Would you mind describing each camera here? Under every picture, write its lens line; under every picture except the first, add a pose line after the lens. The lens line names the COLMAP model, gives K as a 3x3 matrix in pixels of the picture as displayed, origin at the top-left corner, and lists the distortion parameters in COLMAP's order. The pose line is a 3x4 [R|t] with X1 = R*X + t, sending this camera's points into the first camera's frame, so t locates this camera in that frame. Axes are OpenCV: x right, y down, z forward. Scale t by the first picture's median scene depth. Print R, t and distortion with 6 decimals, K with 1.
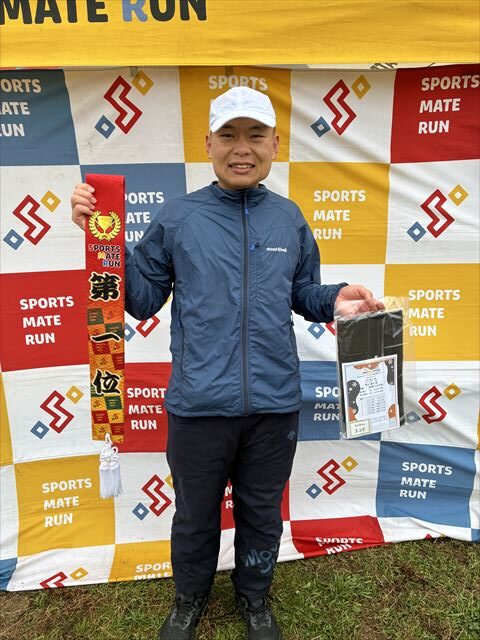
lens RADIAL K [[482.5, 0, 245.7], [0, 482.5, 308.9], [0, 0, 1]] dist [0.040076, -0.027077]
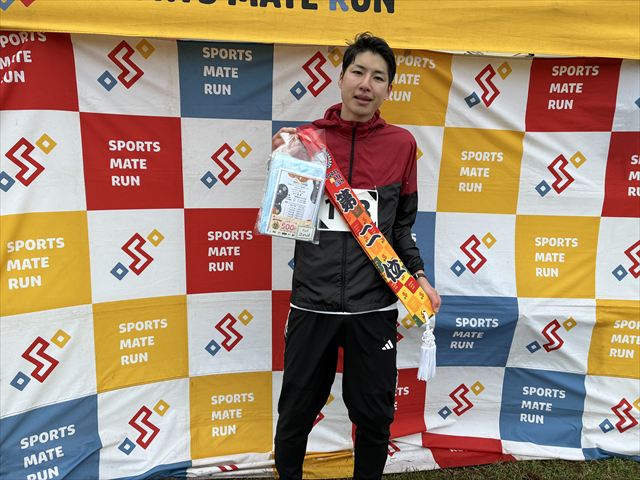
lens RADIAL K [[482.5, 0, 322.9], [0, 482.5, 238.6], [0, 0, 1]] dist [0.040076, -0.027077]
pose [[0.997931, 0.039105, 0.051031, -0.257213], [-0.035861, 0.997369, -0.063005, 0.062494], [-0.053361, 0.061045, 0.996708, -0.171716]]
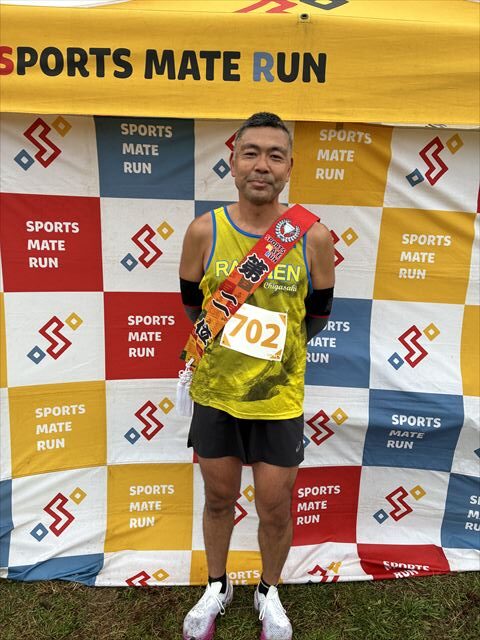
lens RADIAL K [[482.5, 0, 244.2], [0, 482.5, 312.3], [0, 0, 1]] dist [0.040076, -0.027077]
pose [[0.996647, 0.063855, -0.051166, -0.147936], [-0.066527, 0.996411, -0.052343, 0.013706], [0.047640, 0.055571, 0.997318, -0.097560]]
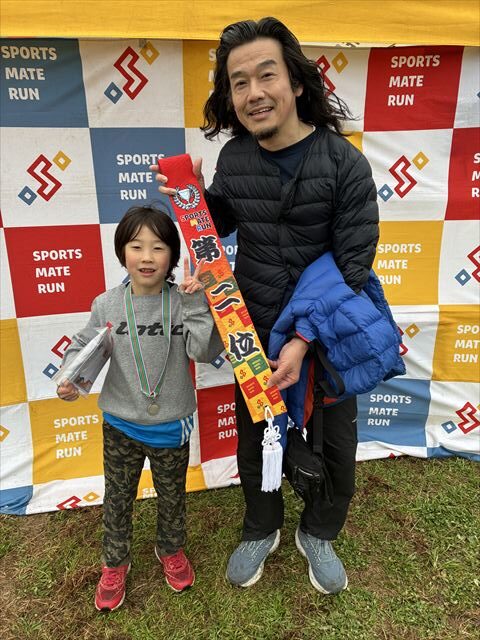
lens RADIAL K [[482.5, 0, 238.5], [0, 482.5, 310.2], [0, 0, 1]] dist [0.040076, -0.027077]
pose [[0.997396, -0.008016, 0.071667, -0.082550], [0.005119, 0.999166, 0.040522, 0.073826], [-0.071932, -0.040049, 0.996605, -0.140477]]
